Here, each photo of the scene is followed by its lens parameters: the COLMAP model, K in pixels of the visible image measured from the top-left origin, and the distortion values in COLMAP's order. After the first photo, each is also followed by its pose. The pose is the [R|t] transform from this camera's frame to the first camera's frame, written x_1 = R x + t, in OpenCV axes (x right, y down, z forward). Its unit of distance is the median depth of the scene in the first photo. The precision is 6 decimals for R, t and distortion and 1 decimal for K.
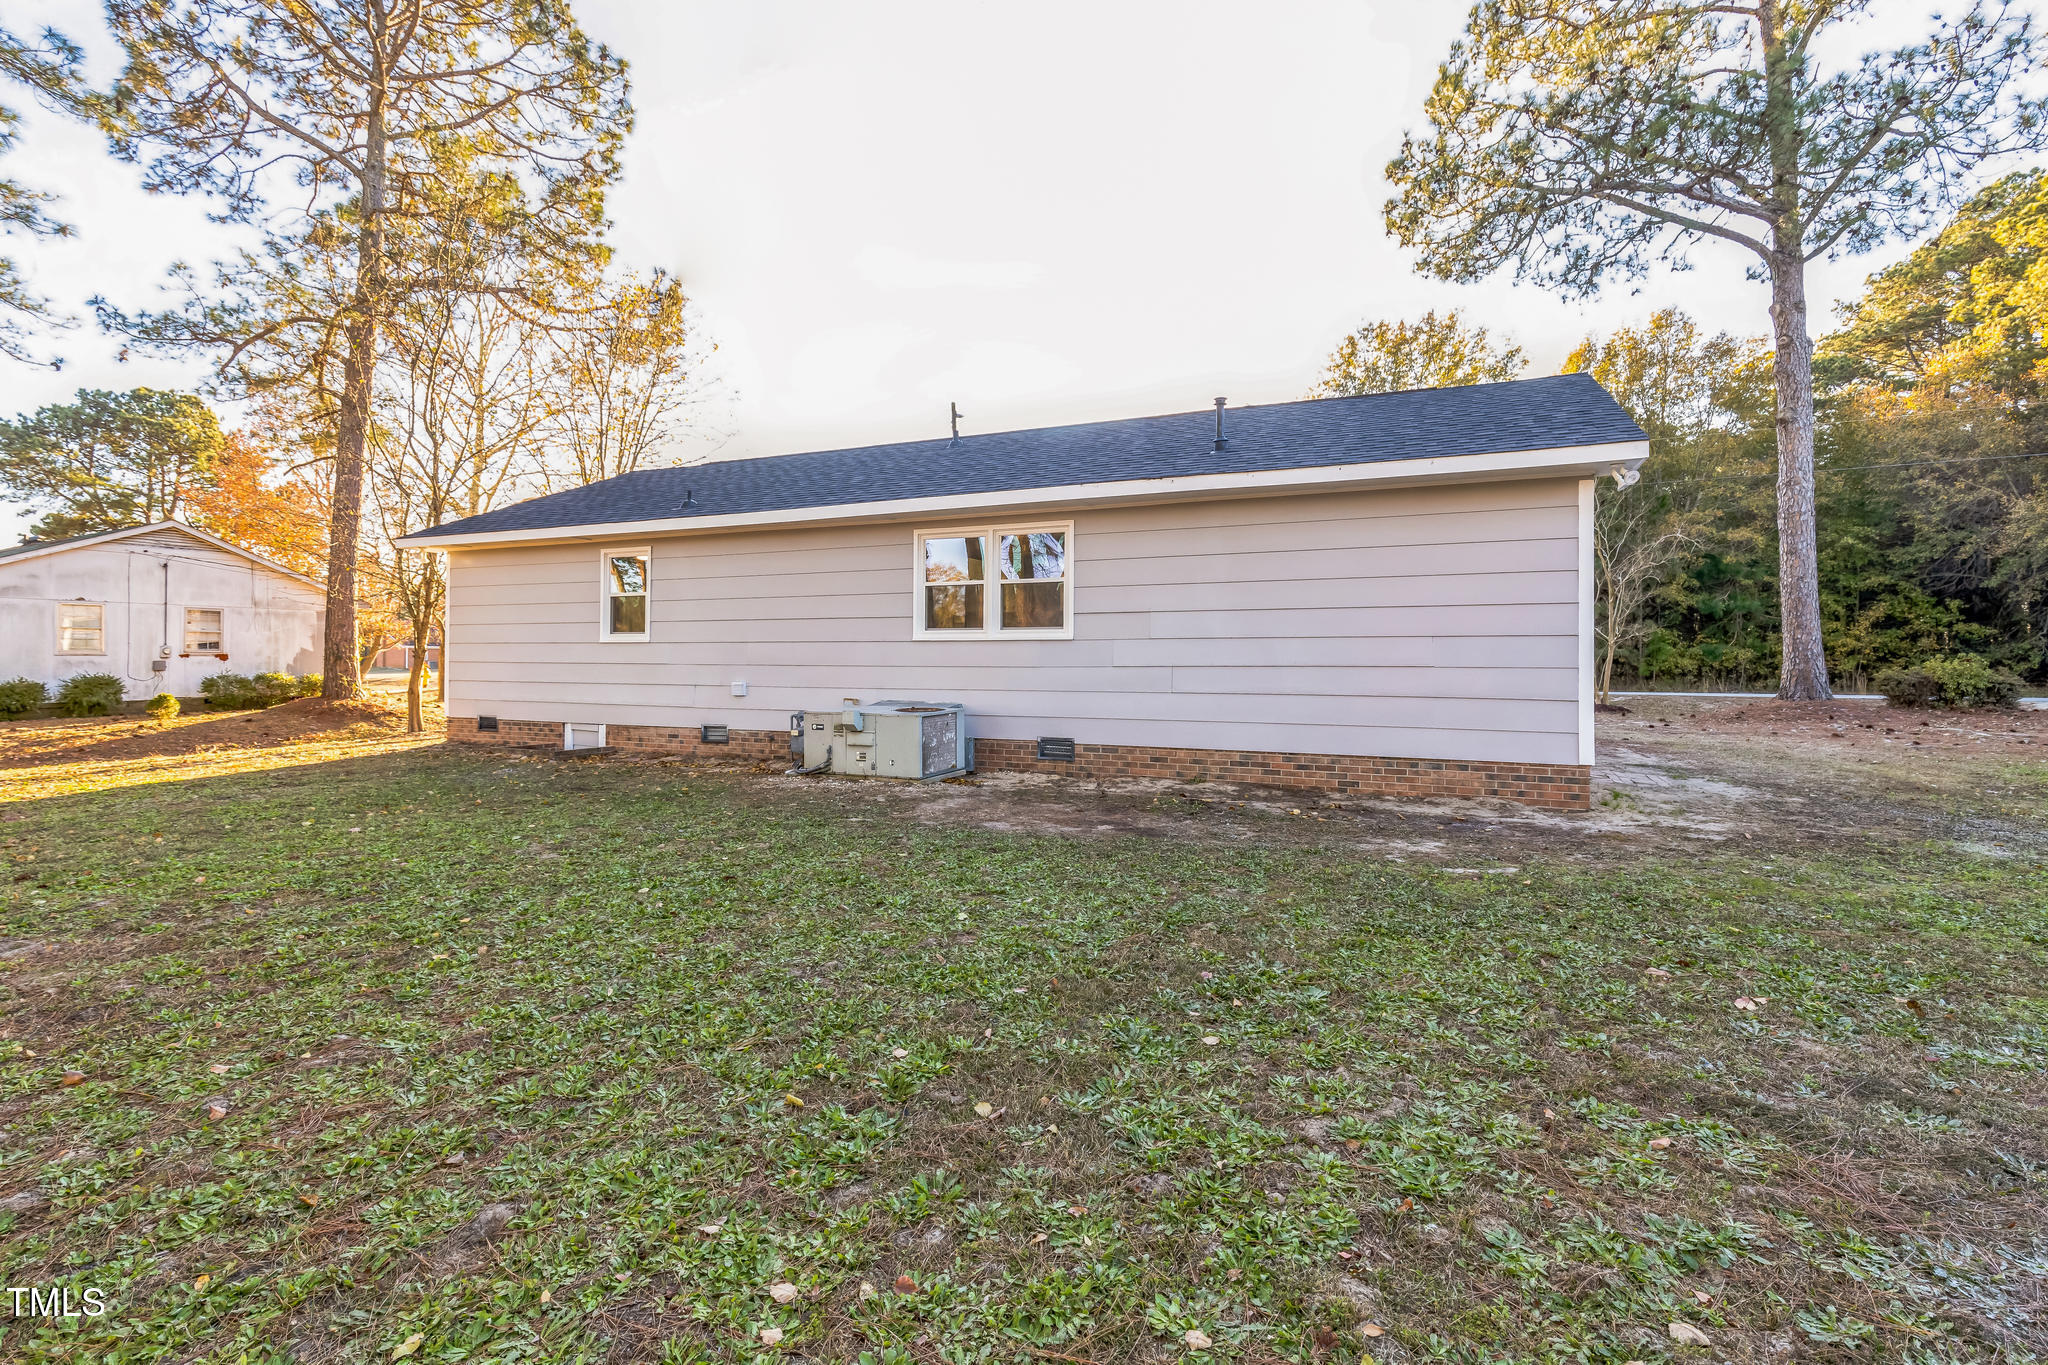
lens RADIAL K [[930.9, 0, 1010.3], [0, 930.9, 664.8], [0, 0, 1]] dist [-0.002505, -0.000633]
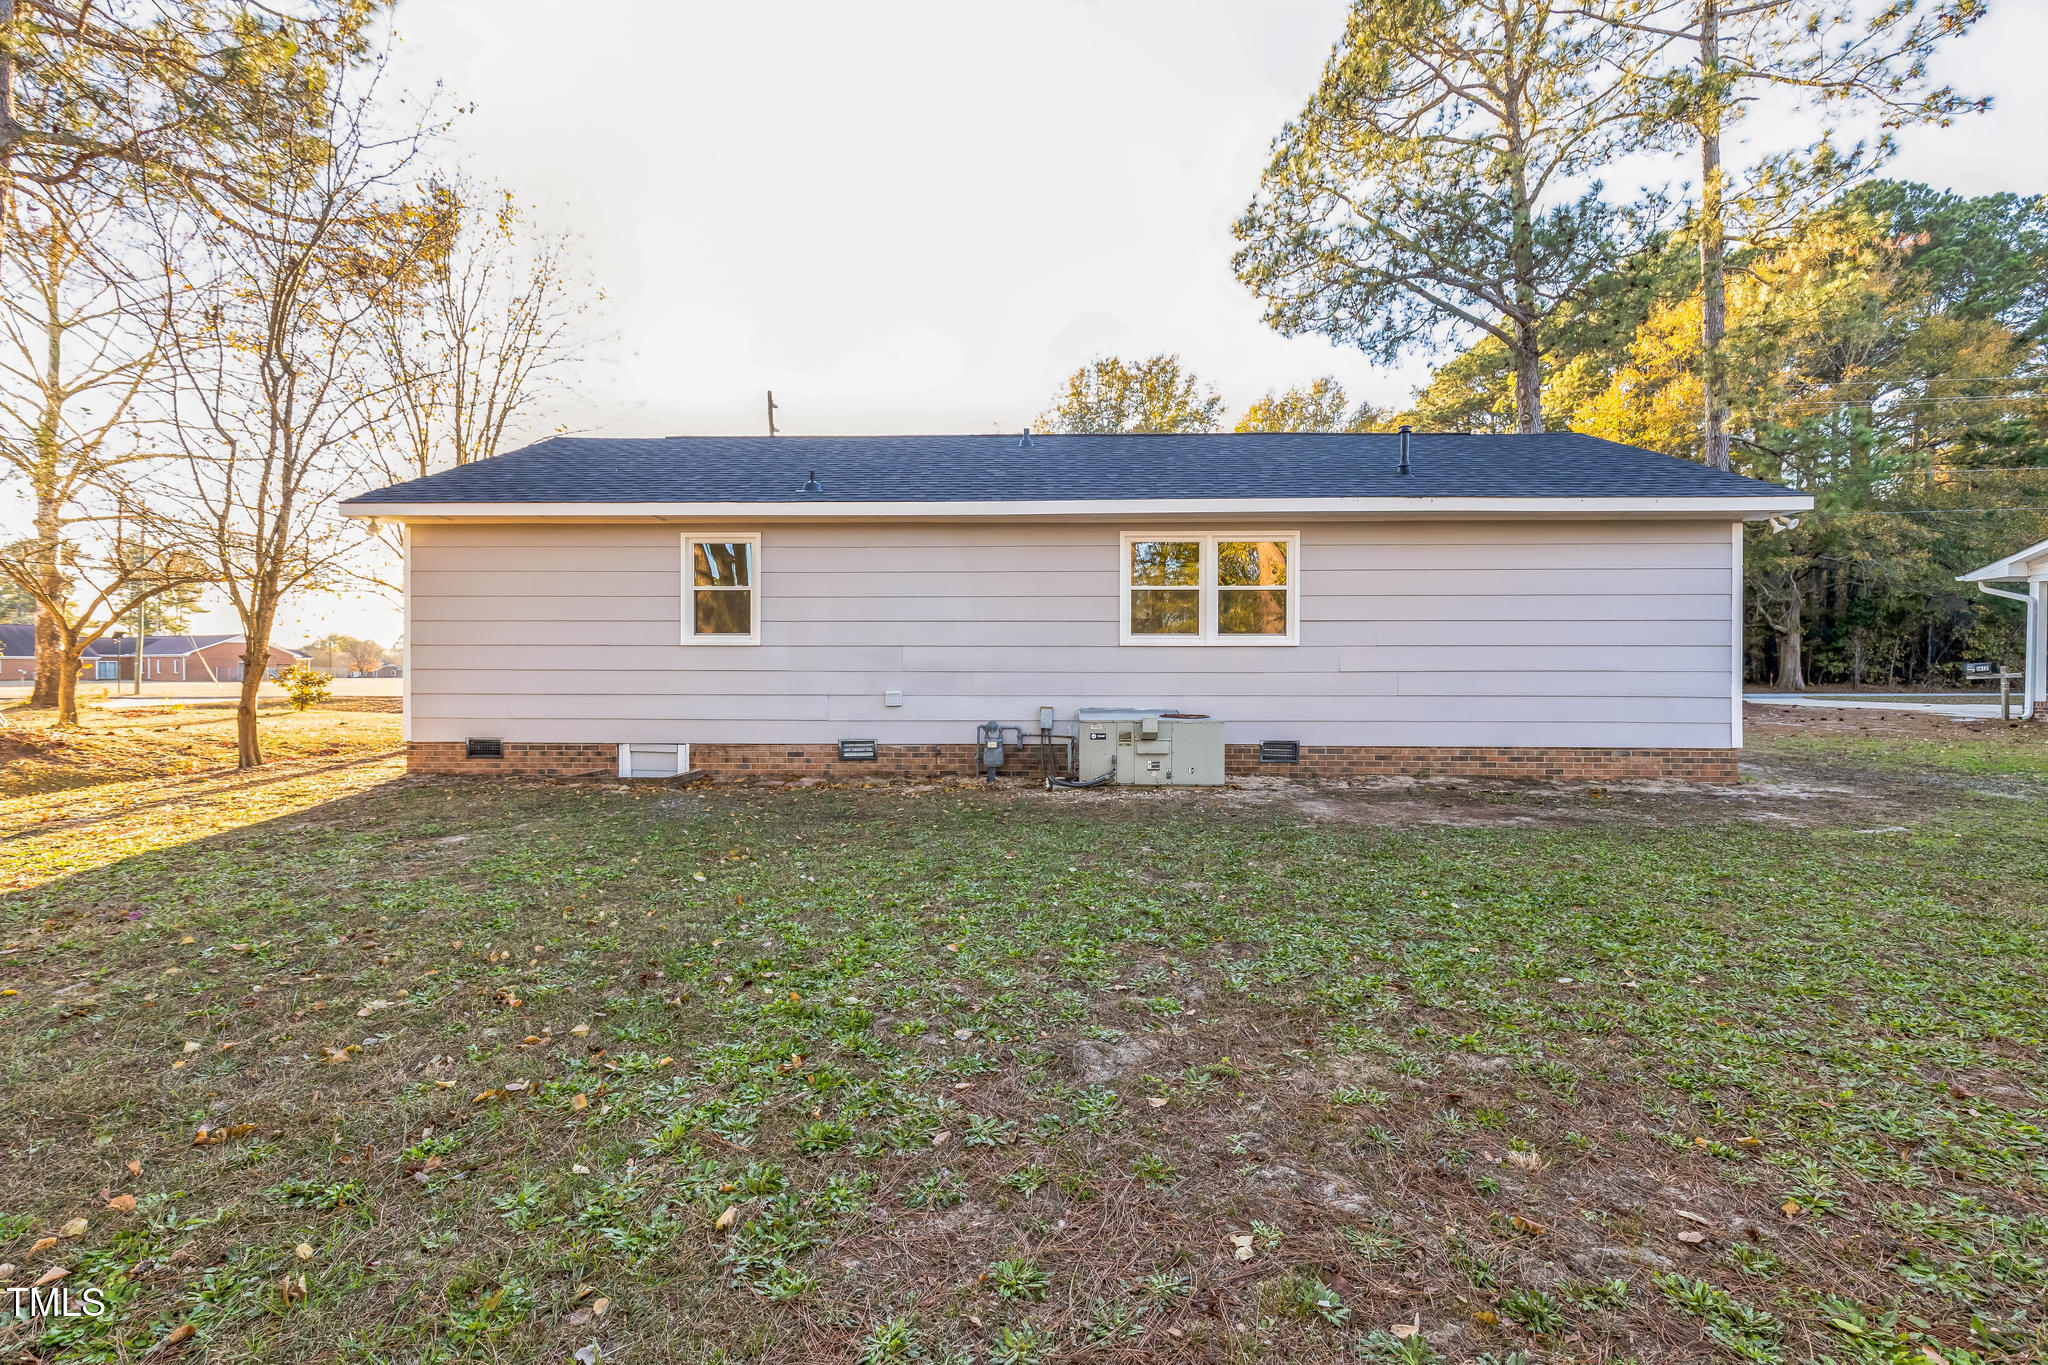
lens RADIAL K [[930.9, 0, 1016.3], [0, 930.9, 691.6], [0, 0, 1]] dist [-0.002505, -0.000633]
pose [[0.926871, -0.009127, 0.375270, -0.584702], [0.002859, 0.999847, 0.017256, 0.004679], [-0.375370, -0.014921, 0.926755, 0.146430]]
